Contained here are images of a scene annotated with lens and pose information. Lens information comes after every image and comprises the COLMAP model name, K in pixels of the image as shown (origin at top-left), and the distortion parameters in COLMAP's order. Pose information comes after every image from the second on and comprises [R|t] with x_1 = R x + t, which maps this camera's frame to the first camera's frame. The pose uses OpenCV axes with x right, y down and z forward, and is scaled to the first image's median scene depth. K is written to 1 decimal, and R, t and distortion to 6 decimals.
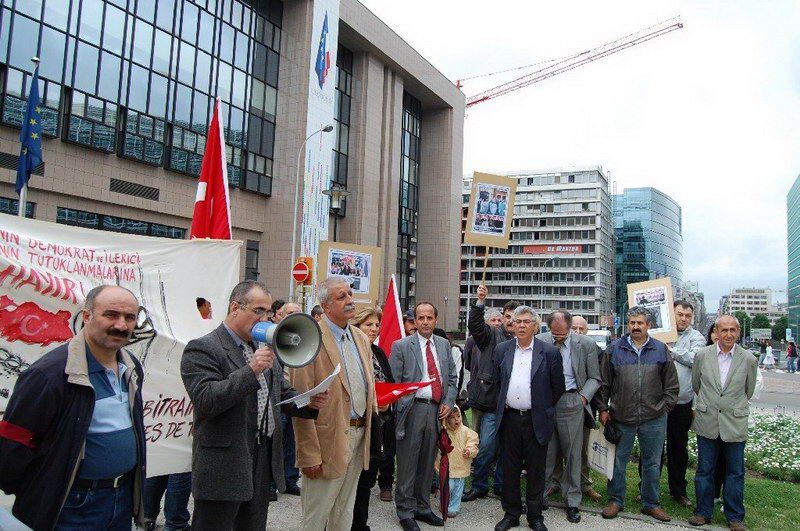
lens RADIAL K [[632.7, 0, 416.5], [0, 632.7, 263.6], [0, 0, 1]] dist [-0.106408, 0.055372]
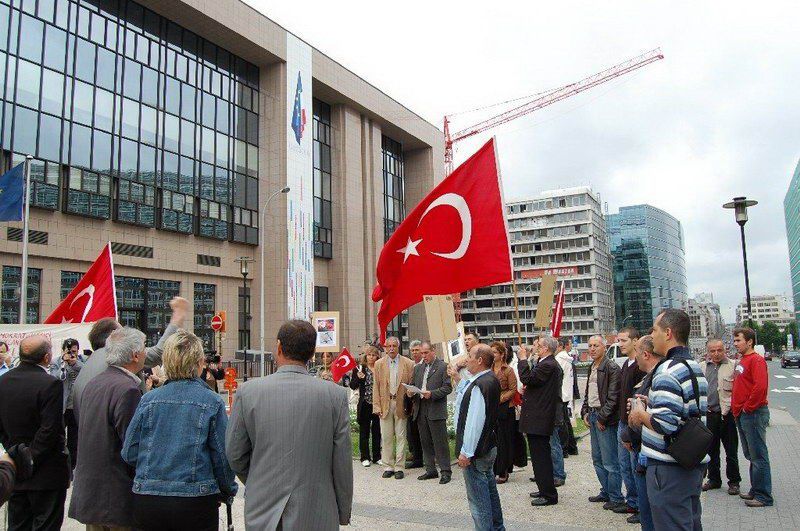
lens RADIAL K [[635.3, 0, 410.1], [0, 635.3, 261.0], [0, 0, 1]] dist [-0.089436, 0.009176]
pose [[0.996387, -0.070749, -0.046976, 0.041488], [0.068220, 0.996239, -0.053418, -0.002348], [0.050579, 0.050021, 0.997467, -0.038685]]
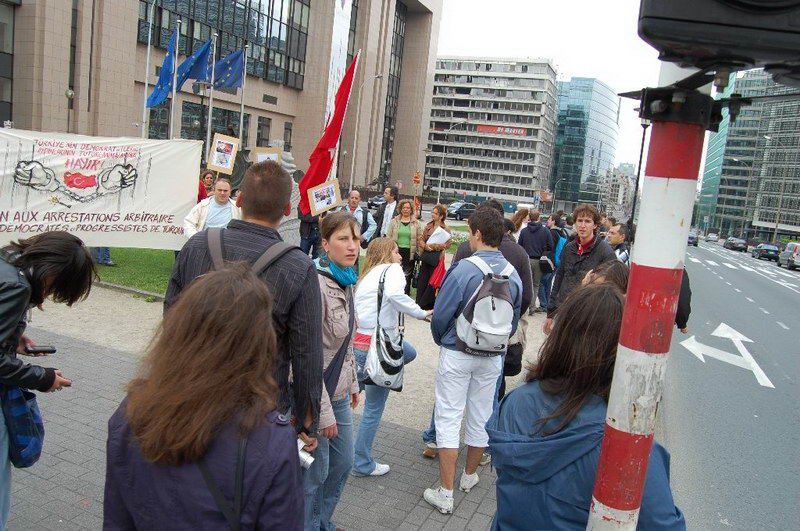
lens RADIAL K [[705.8, 0, 391.0], [0, 705.8, 286.5], [0, 0, 1]] dist [-0.090769, -0.001048]
pose [[0.995541, 0.054516, 0.076982, -0.070563], [-0.071365, 0.968956, 0.236708, -0.035418], [-0.061687, -0.241147, 0.968526, -0.306994]]
